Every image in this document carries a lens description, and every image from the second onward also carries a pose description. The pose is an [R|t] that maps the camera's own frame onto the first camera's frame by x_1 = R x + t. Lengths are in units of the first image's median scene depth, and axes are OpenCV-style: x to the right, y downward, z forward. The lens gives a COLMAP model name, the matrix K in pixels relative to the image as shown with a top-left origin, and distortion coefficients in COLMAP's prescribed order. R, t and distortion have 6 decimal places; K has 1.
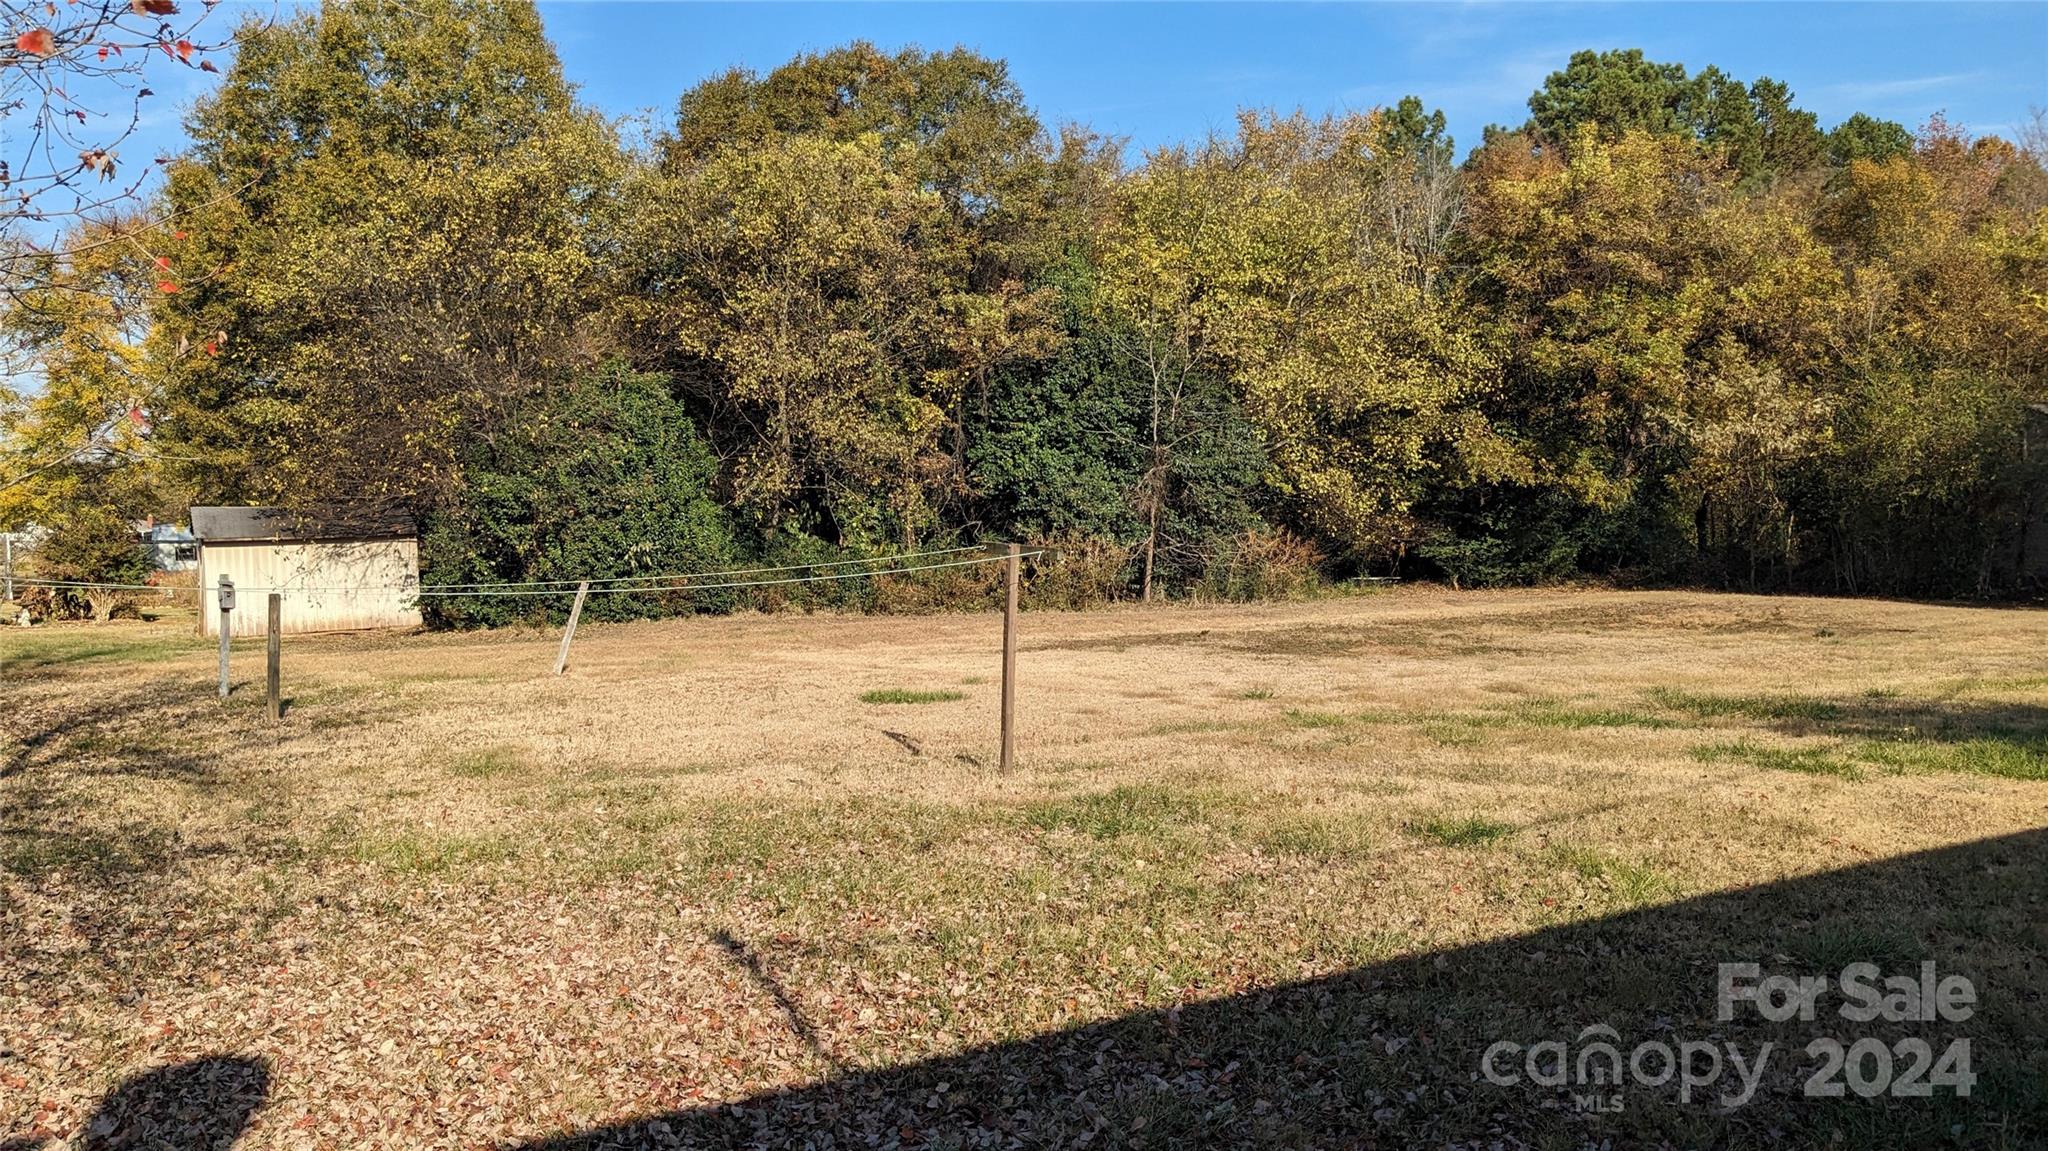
lens RADIAL K [[1646.3, 0, 1020.6], [0, 1646.3, 572.0], [0, 0, 1]] dist [0.050351, -0.093255]
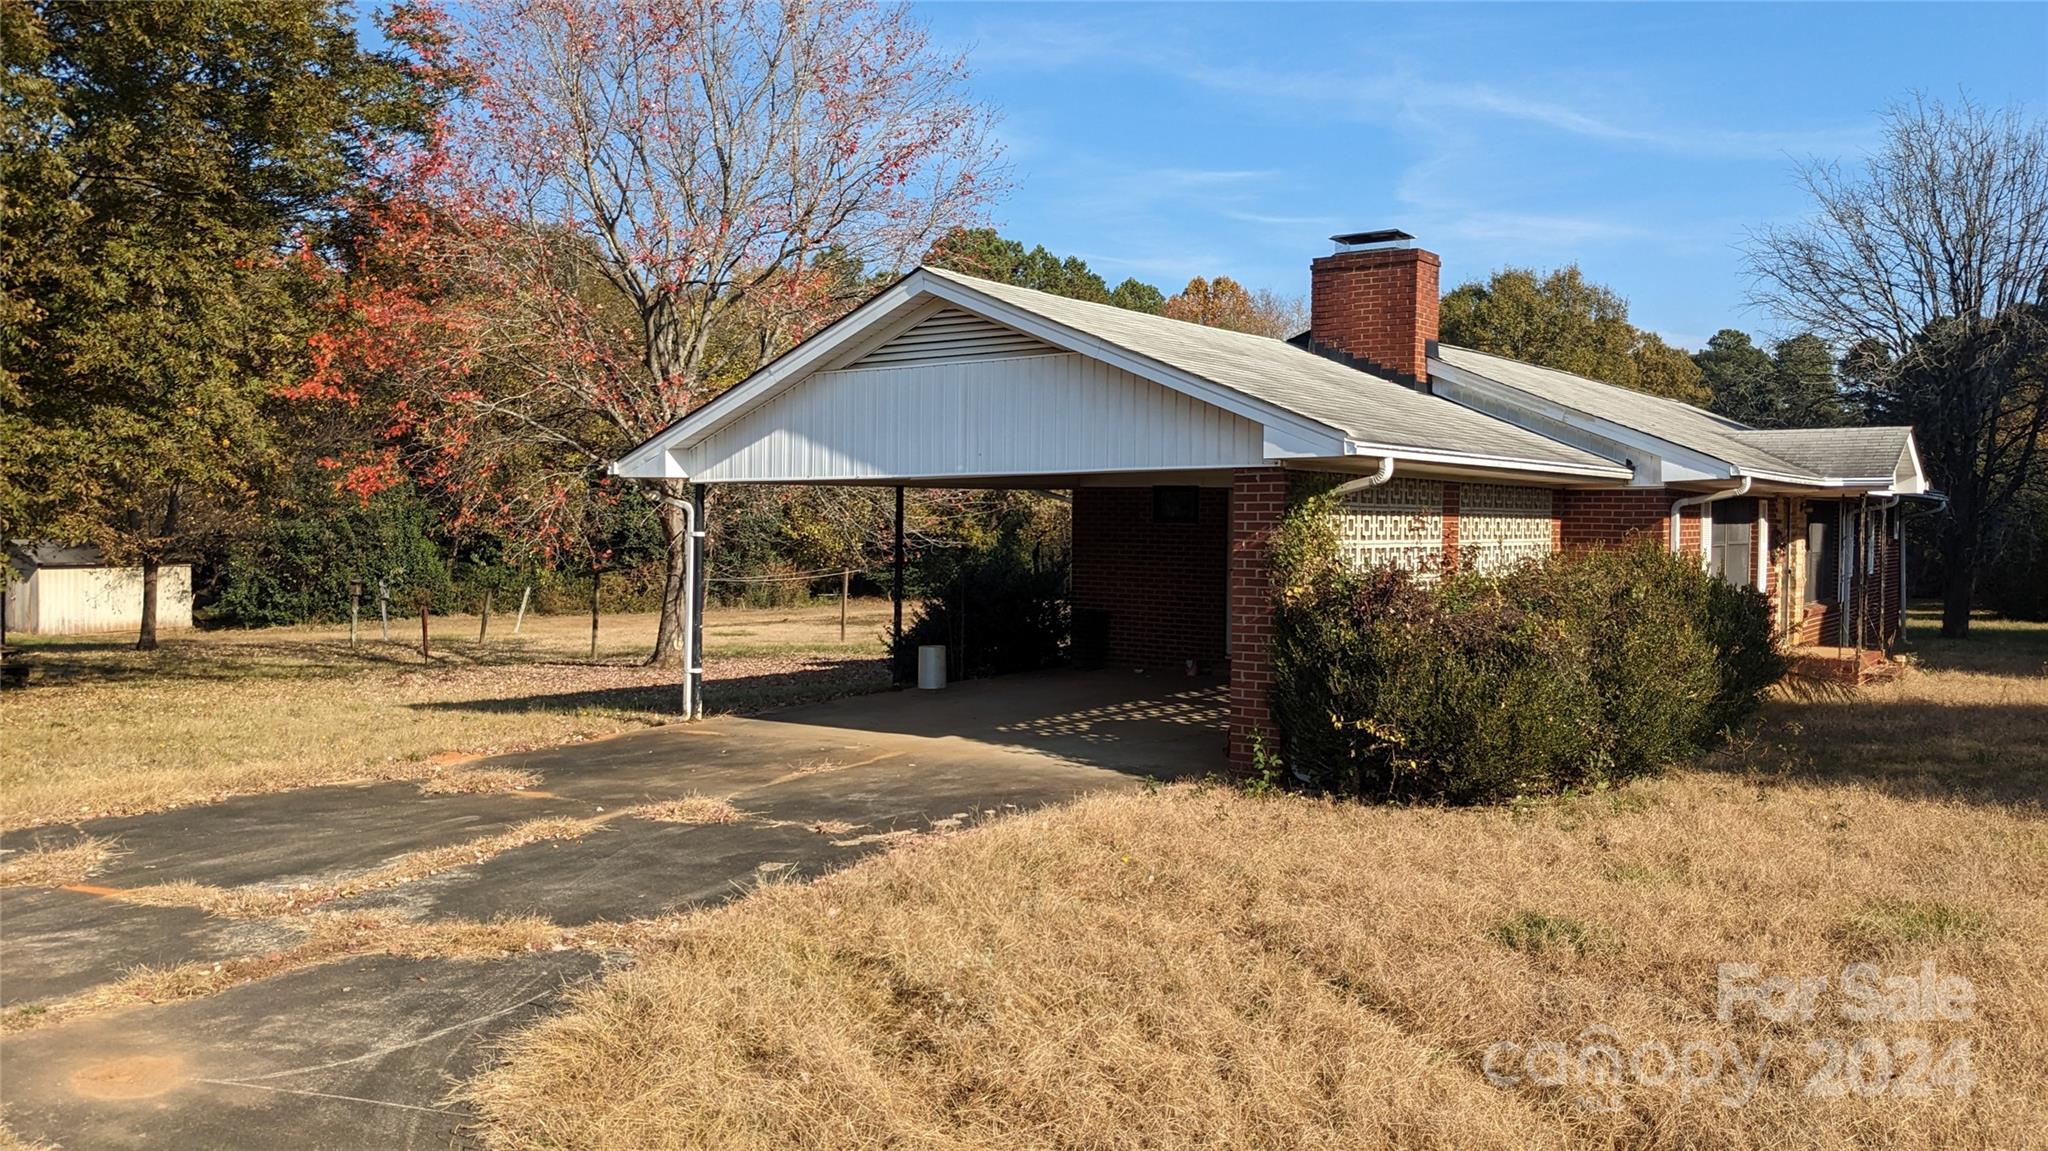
lens RADIAL K [[1646.3, 0, 1021.5], [0, 1646.3, 571.8], [0, 0, 1]] dist [0.050351, -0.093255]
pose [[0.925232, 0.004745, 0.379371, -0.212347], [0.001031, 0.999887, -0.015021, 0.007210], [-0.379400, 0.014289, 0.925123, -0.480435]]
